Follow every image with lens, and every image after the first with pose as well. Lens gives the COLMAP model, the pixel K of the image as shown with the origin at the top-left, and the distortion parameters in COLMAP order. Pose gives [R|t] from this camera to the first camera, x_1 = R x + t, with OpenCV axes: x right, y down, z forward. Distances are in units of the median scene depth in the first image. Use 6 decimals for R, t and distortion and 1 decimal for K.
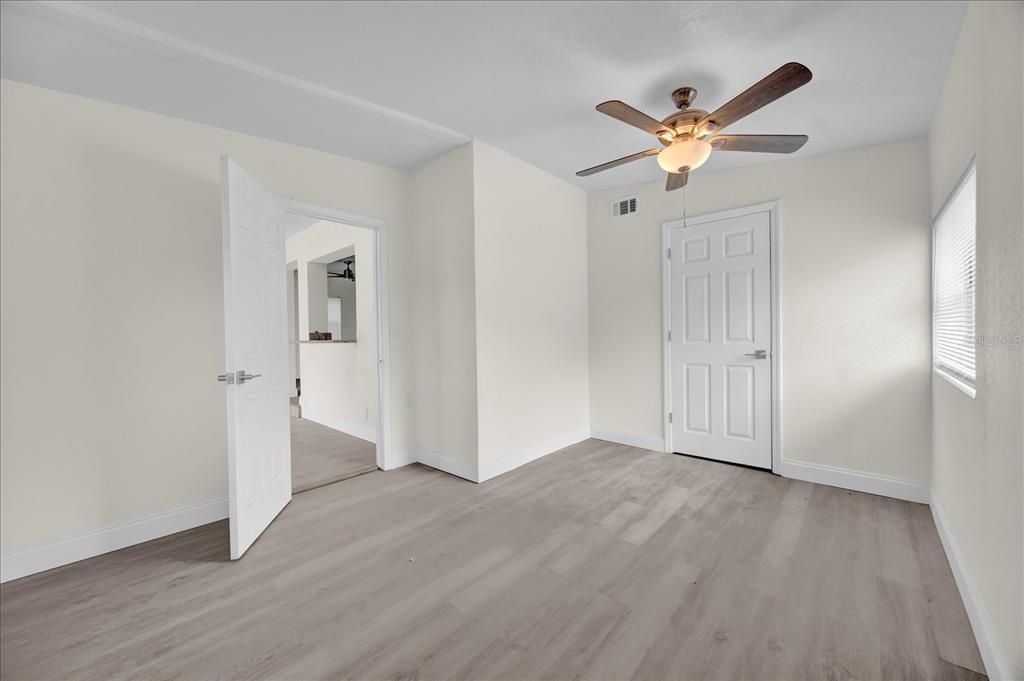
lens RADIAL K [[383.8, 0, 517.3], [0, 383.8, 339.3], [0, 0, 1]] dist [-0.000660, -0.000069]
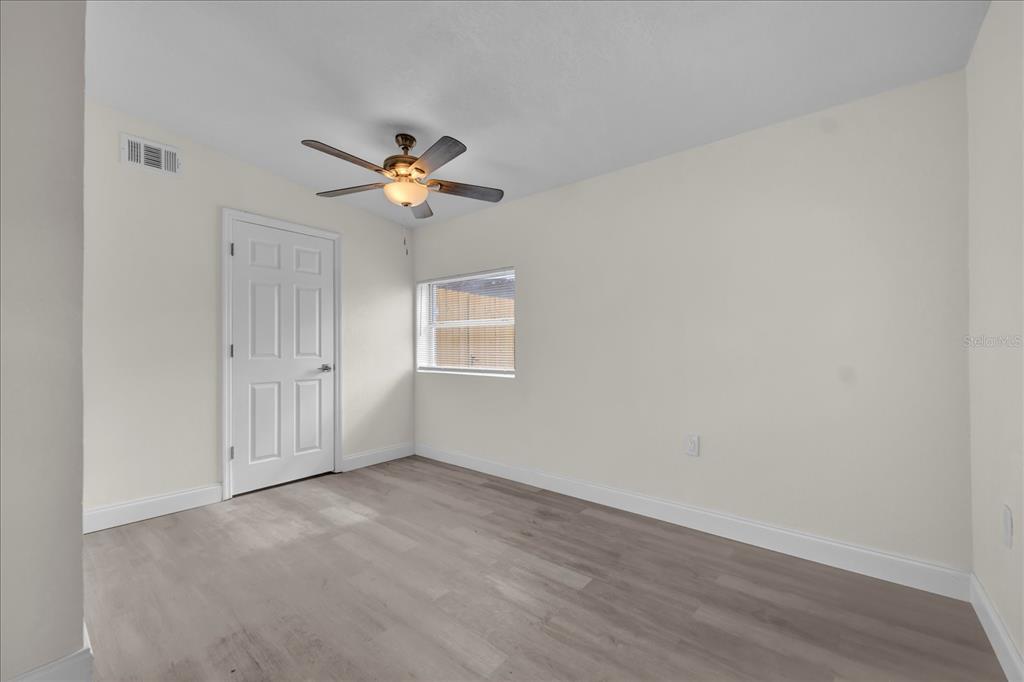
lens RADIAL K [[414.8, 0, 512.0], [0, 414.8, 341.0], [0, 0, 1]] dist [0.000159, -0.000027]
pose [[-0.048784, 0.029597, 0.998371, -0.628322], [0.011931, 0.999507, -0.029048, 0.004010], [-0.998738, 0.010494, -0.049113, 0.576388]]
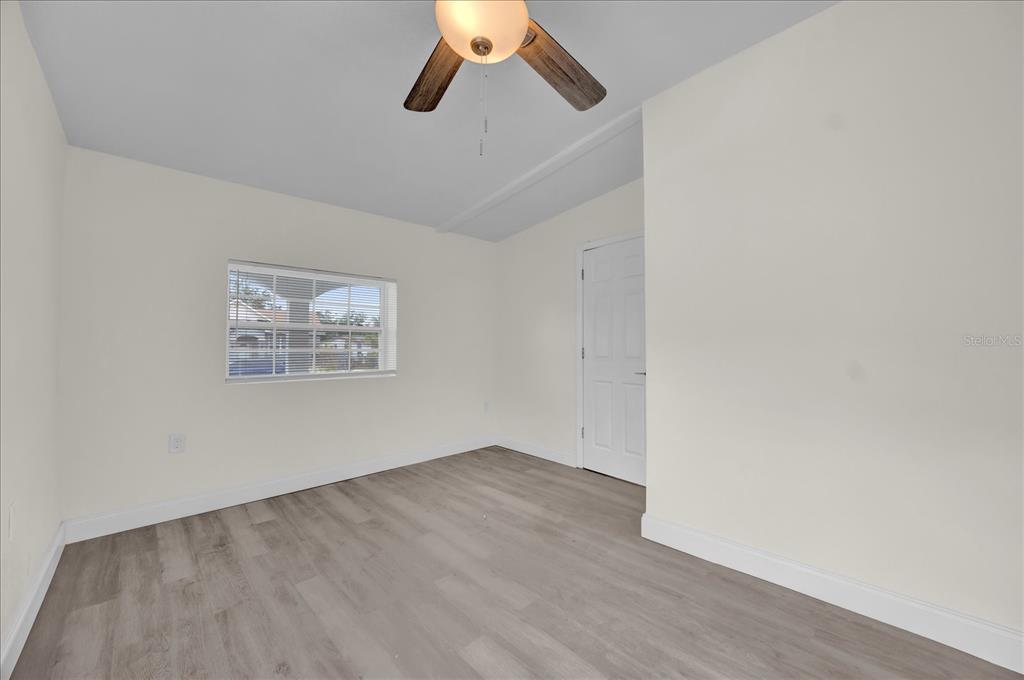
lens RADIAL K [[383.8, 0, 517.3], [0, 383.8, 338.8], [0, 0, 1]] dist [-0.000660, -0.000069]
pose [[-0.060513, -0.006801, -0.998144, 0.739225], [-0.002492, 0.999975, -0.006662, -0.026618], [0.998164, 0.002084, -0.060528, 0.830295]]
